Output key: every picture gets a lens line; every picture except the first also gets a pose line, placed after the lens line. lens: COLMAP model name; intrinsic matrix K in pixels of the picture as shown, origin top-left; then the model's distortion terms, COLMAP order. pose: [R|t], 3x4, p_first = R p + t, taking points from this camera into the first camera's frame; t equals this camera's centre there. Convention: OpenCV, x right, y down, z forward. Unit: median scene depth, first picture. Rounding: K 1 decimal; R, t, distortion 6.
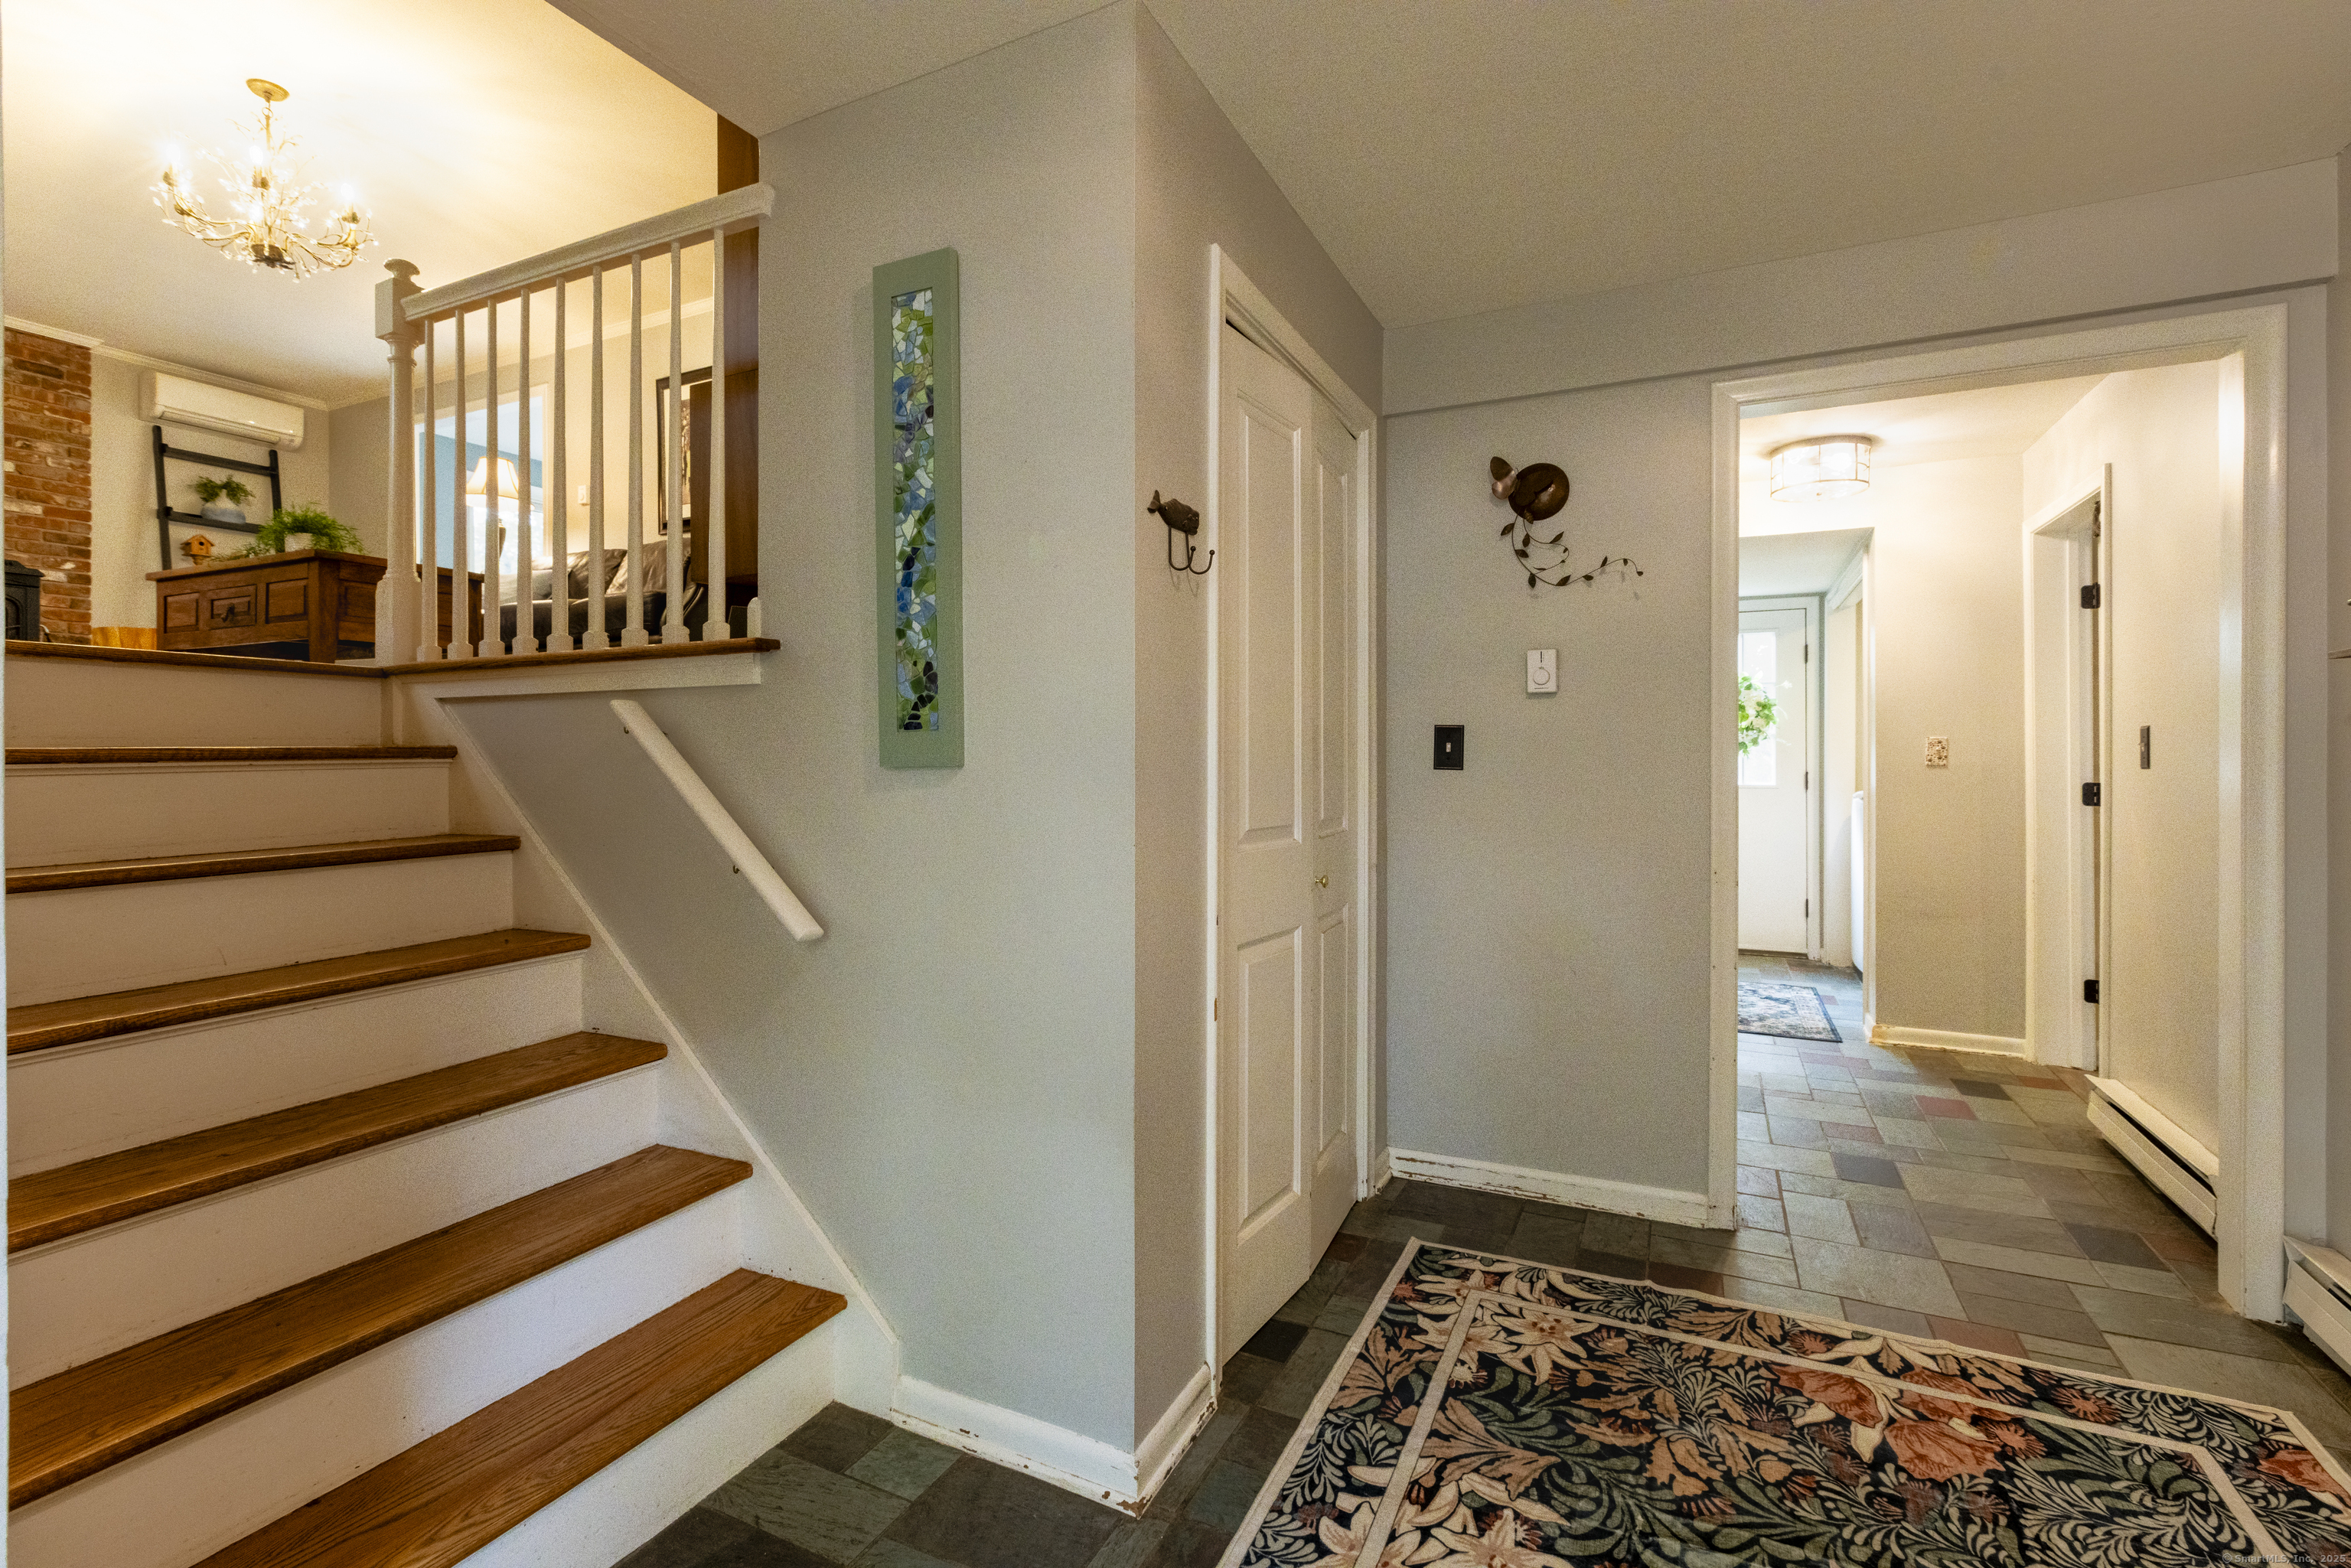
lens RADIAL K [[1093.5, 0, 1180.2], [0, 1093.5, 768.7], [0, 0, 1]] dist [-0.002971, -0.000943]
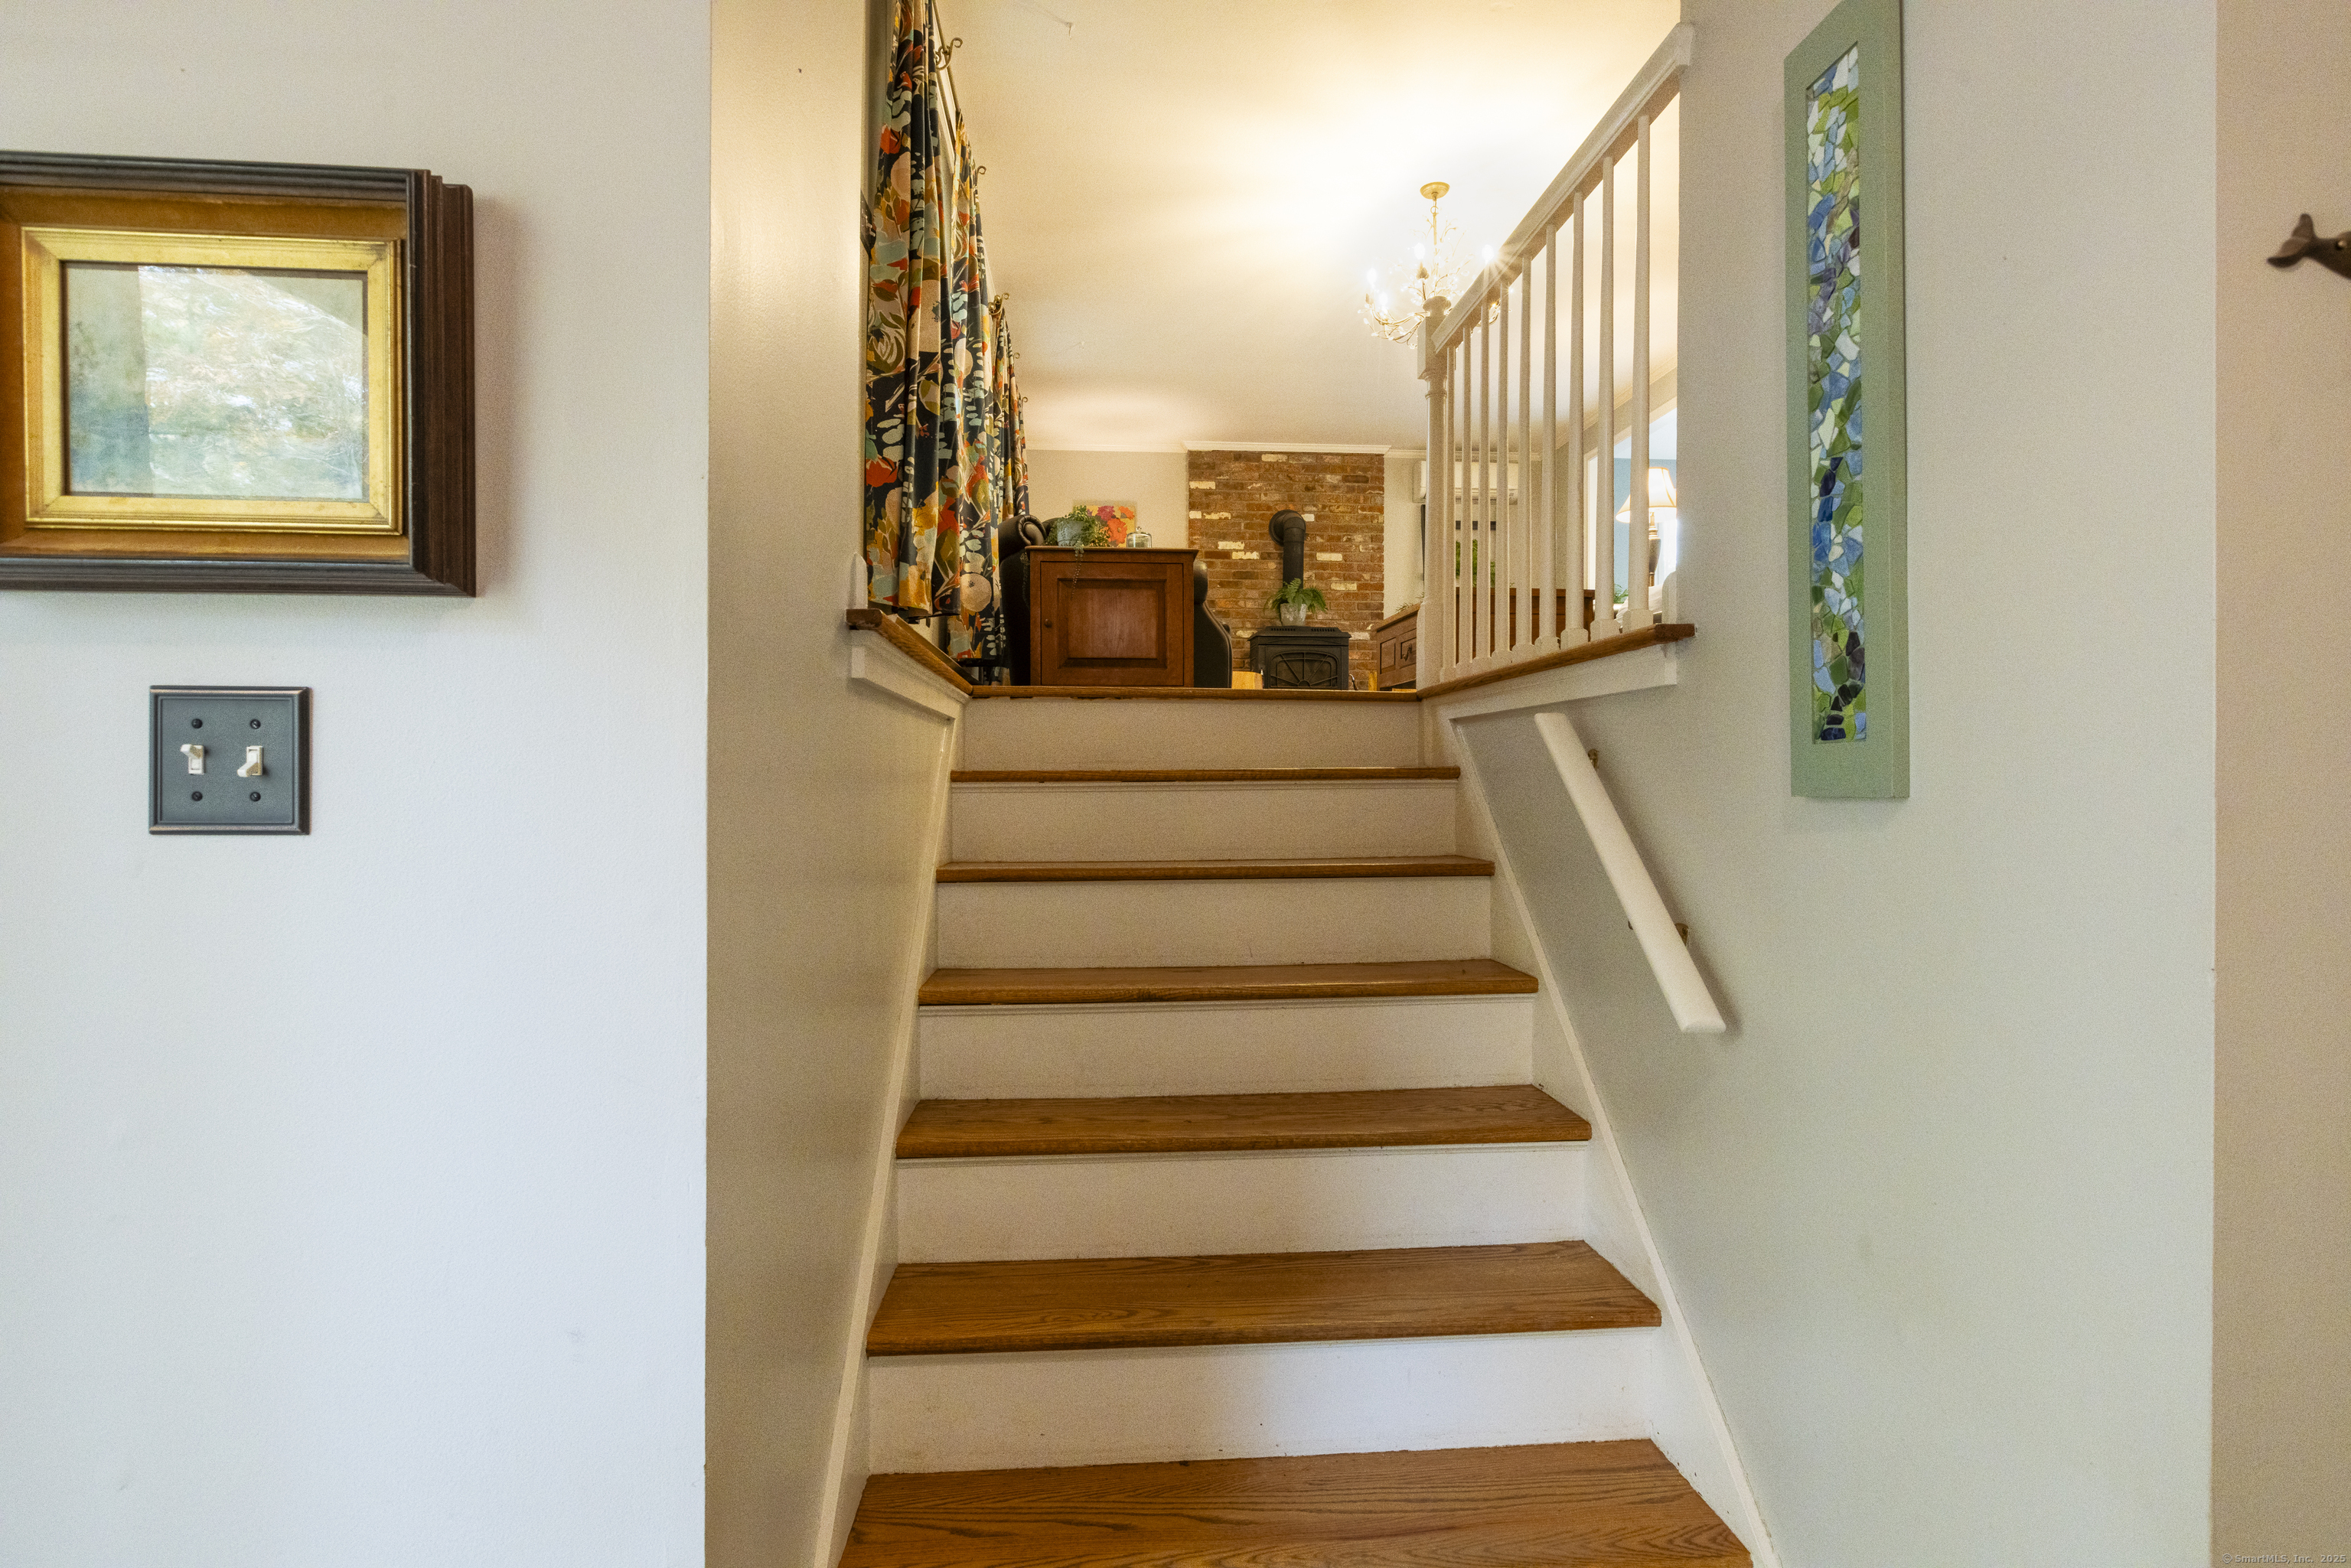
lens RADIAL K [[1160.6, 0, 1172.8], [0, 1160.6, 776.0], [0, 0, 1]] dist [-0.000284, 0.000424]
pose [[0.489679, 0.003551, -0.871896, 0.163447], [-0.012456, 0.999918, -0.002923, -0.007577], [0.871814, 0.012292, 0.489683, 0.324103]]
